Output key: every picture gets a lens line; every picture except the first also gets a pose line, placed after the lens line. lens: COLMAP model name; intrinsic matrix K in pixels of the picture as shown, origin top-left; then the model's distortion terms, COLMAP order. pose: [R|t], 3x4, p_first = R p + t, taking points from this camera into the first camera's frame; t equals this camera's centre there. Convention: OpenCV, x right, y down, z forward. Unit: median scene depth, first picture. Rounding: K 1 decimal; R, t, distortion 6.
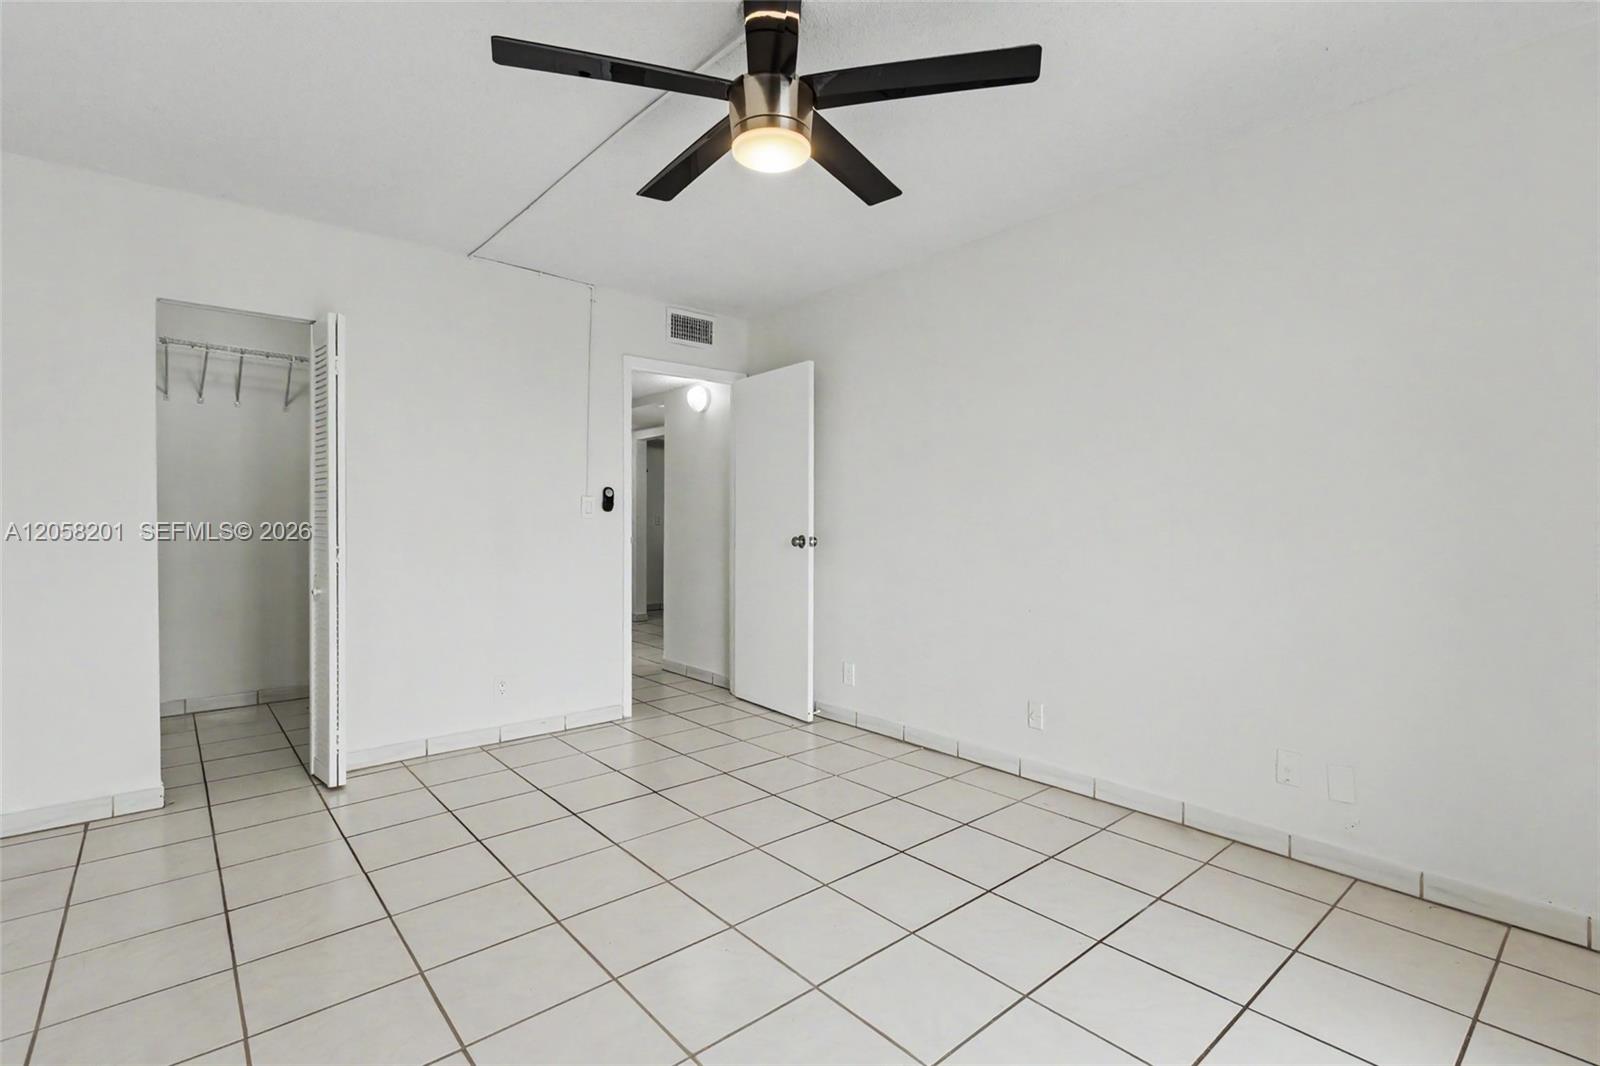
lens RADIAL K [[735.8, 0, 801.3], [0, 735.8, 530.0], [0, 0, 1]] dist [0.008496, -0.002122]
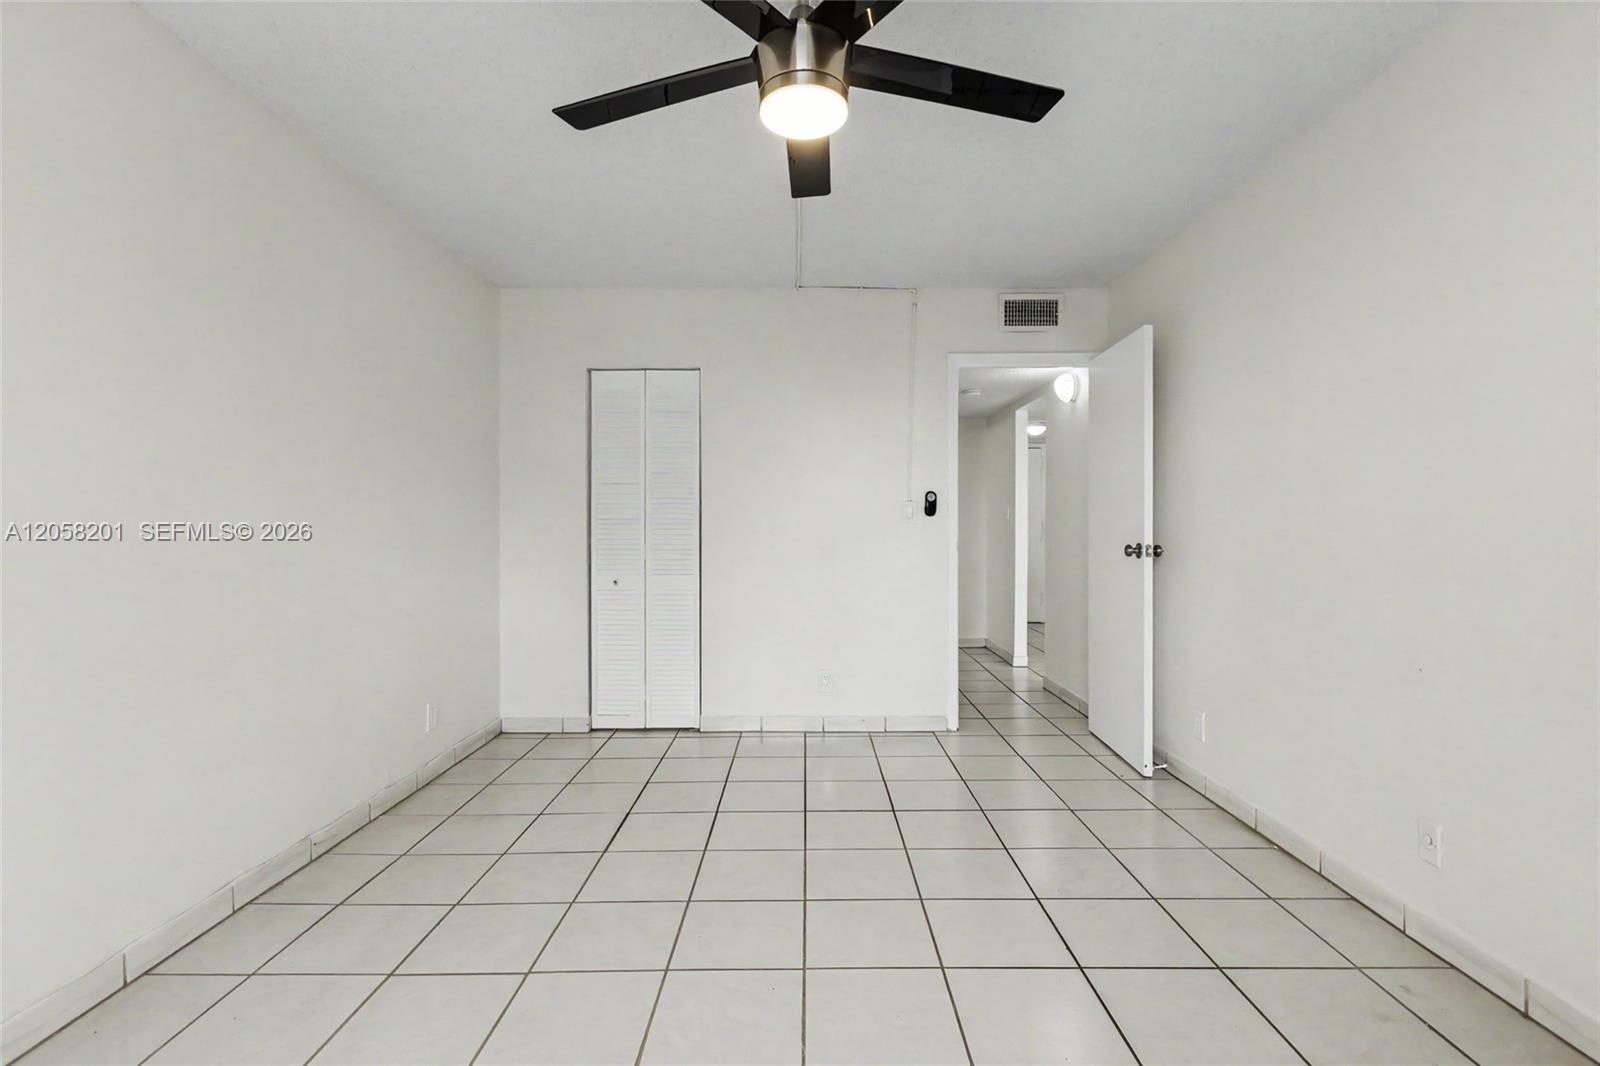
lens RADIAL K [[735.8, 0, 808.1], [0, 735.8, 531.9], [0, 0, 1]] dist [0.008496, -0.002122]
pose [[0.761430, 0.003645, -0.648237, 0.250050], [-0.004728, 0.999989, 0.000069, -0.003700], [0.648230, 0.003013, 0.761439, 0.149228]]
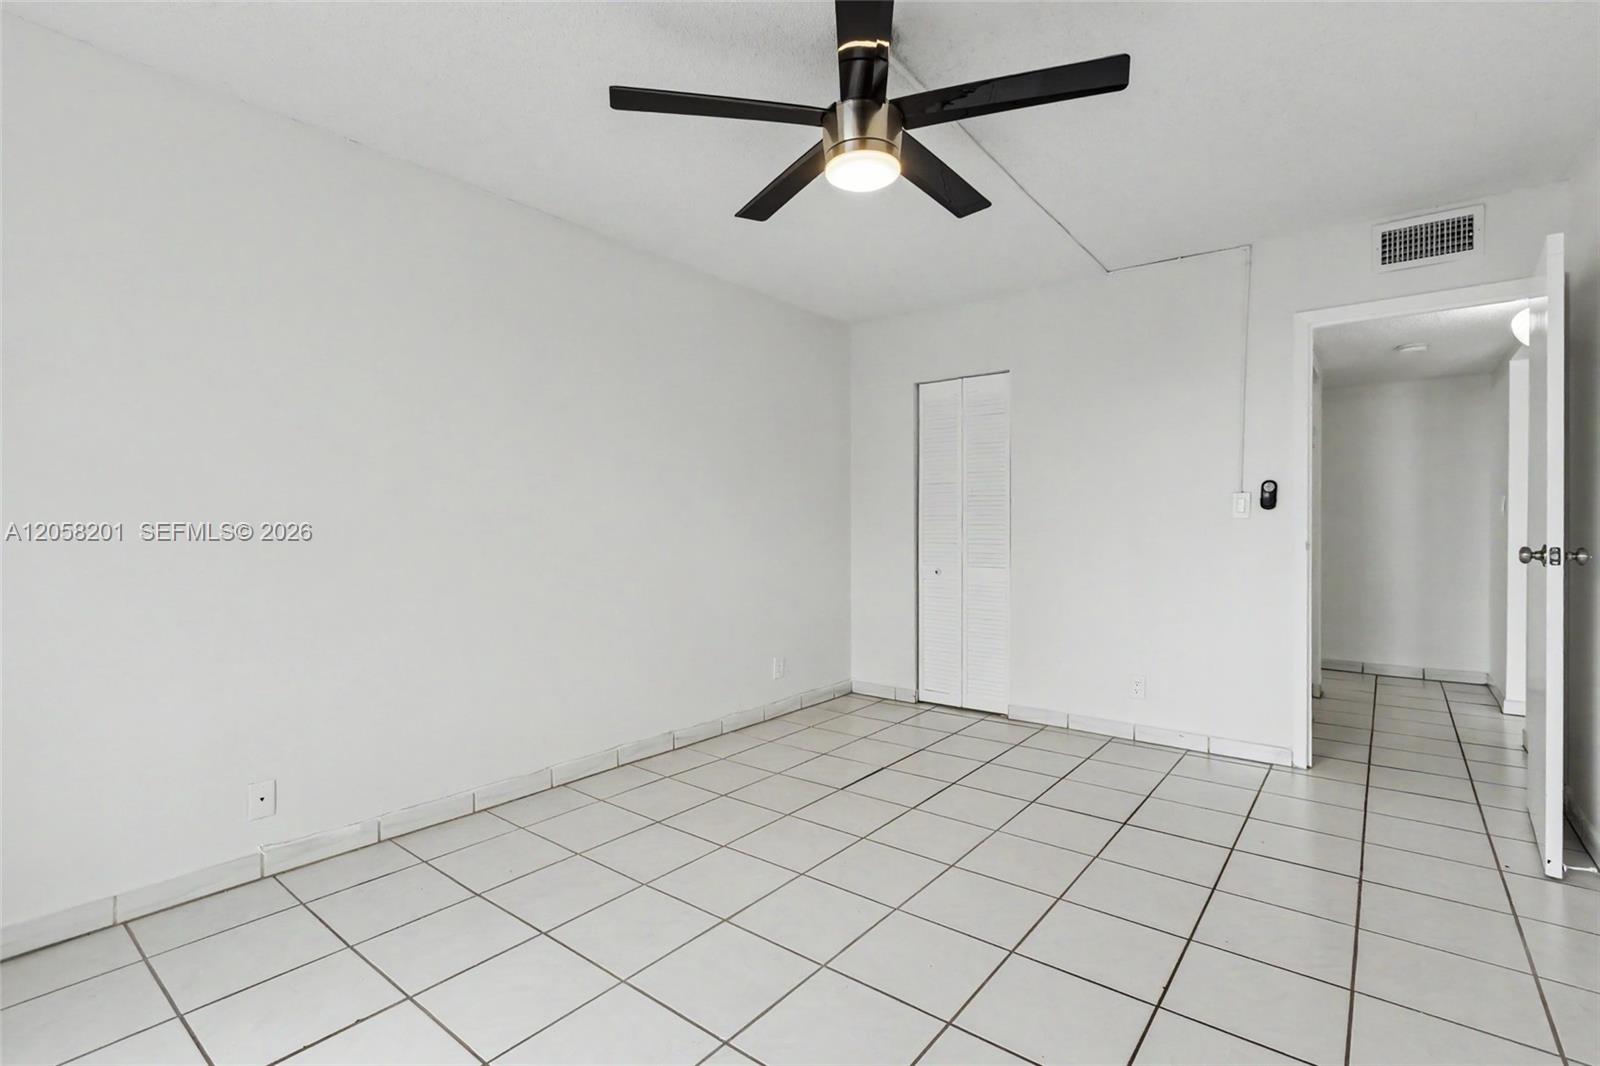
lens RADIAL K [[735.8, 0, 813.5], [0, 735.8, 529.3], [0, 0, 1]] dist [0.008496, -0.002122]
pose [[0.201354, 0.007869, -0.979487, 0.451101], [-0.007689, 0.999950, 0.006453, -0.004361], [0.979488, 0.006232, 0.201404, 0.331670]]
